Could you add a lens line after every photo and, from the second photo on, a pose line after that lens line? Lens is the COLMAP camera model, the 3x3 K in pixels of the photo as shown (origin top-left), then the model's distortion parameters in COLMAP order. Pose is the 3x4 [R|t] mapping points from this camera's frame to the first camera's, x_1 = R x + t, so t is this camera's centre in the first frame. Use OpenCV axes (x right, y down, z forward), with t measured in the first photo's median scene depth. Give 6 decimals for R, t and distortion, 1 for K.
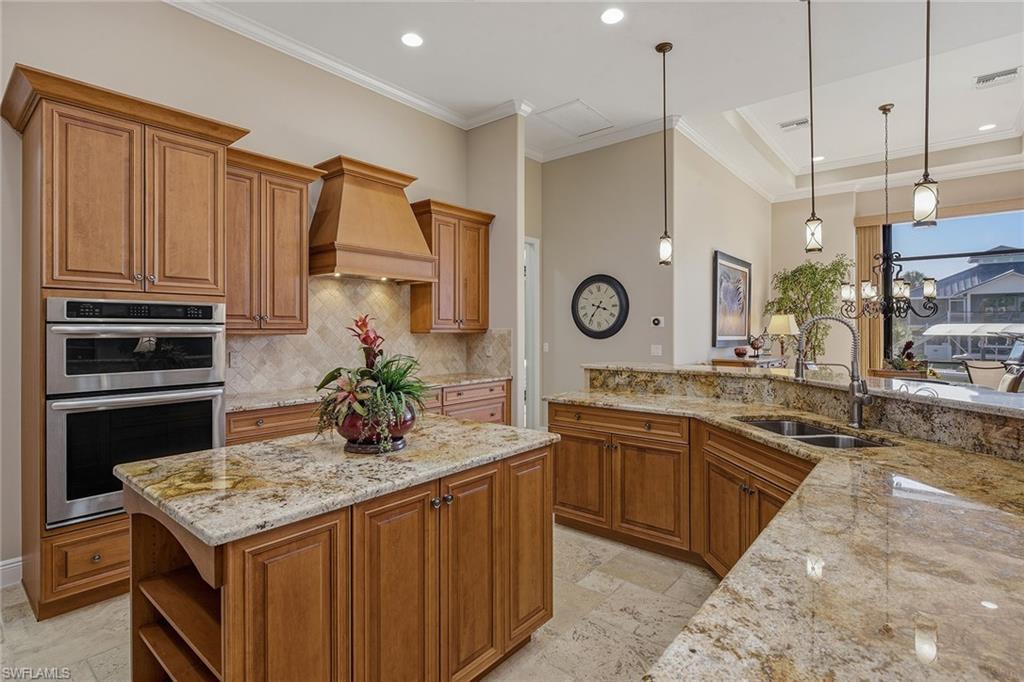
lens RADIAL K [[501.2, 0, 510.7], [0, 501.2, 329.0], [0, 0, 1]] dist [-0.004641, -0.000495]
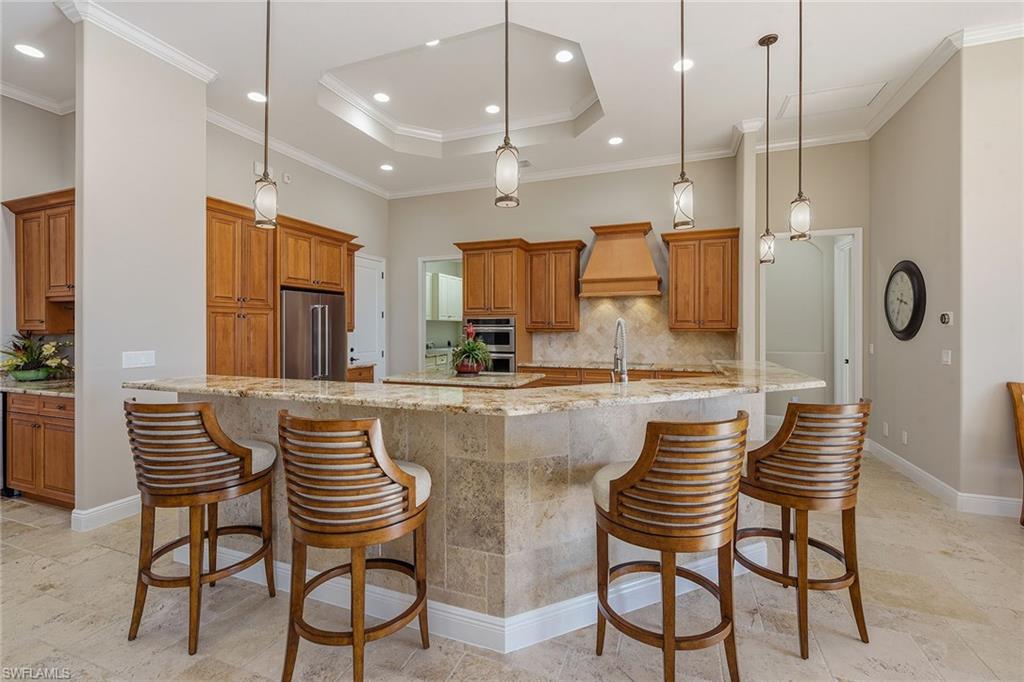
lens RADIAL K [[438.0, 0, 509.4], [0, 438.0, 331.3], [0, 0, 1]] dist [-0.002326, 0.000024]
pose [[0.324705, 0.007161, -0.945788, 0.942737], [0.002761, 0.999960, 0.008519, -0.003667], [0.945811, -0.005378, 0.324672, 0.240283]]
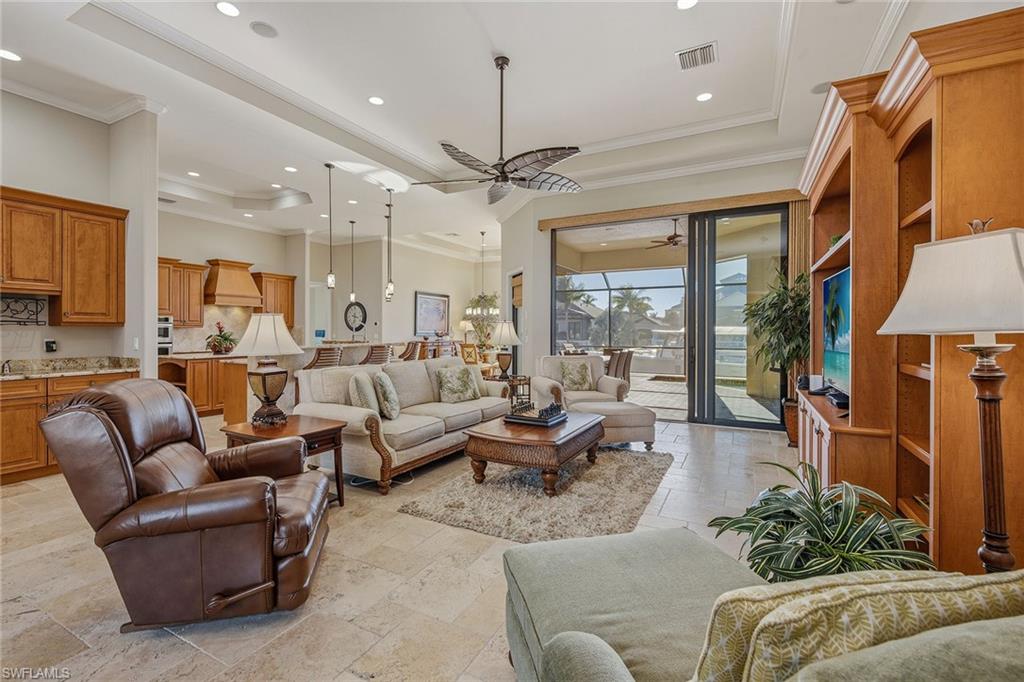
lens RADIAL K [[450.4, 0, 515.2], [0, 450.4, 335.8], [0, 0, 1]] dist [0.000721, -0.000107]
pose [[0.976932, 0.002603, 0.213533, 0.642736], [-0.005386, 0.999908, 0.012454, 0.014866], [-0.213481, -0.013316, 0.976856, -1.550163]]
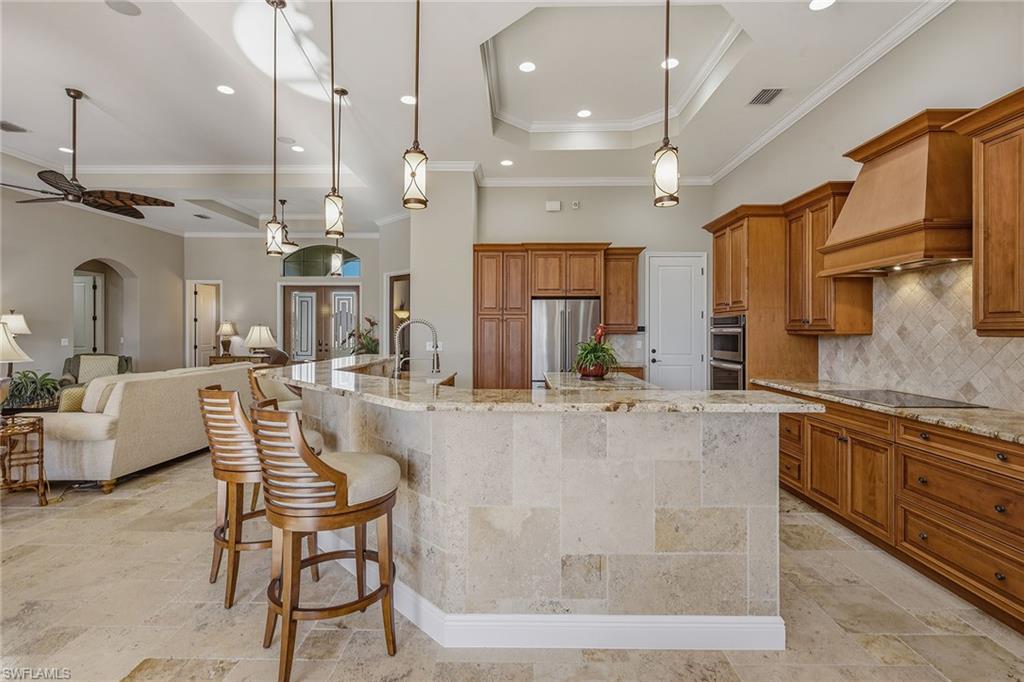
lens RADIAL K [[468.2, 0, 510.4], [0, 468.2, 333.4], [0, 0, 1]] dist [-0.016871, 0.000587]
pose [[-0.779253, 0.003970, -0.626697, 0.714672], [0.000542, 0.999984, 0.005661, 0.001449], [0.626709, 0.004072, -0.779242, 1.242940]]
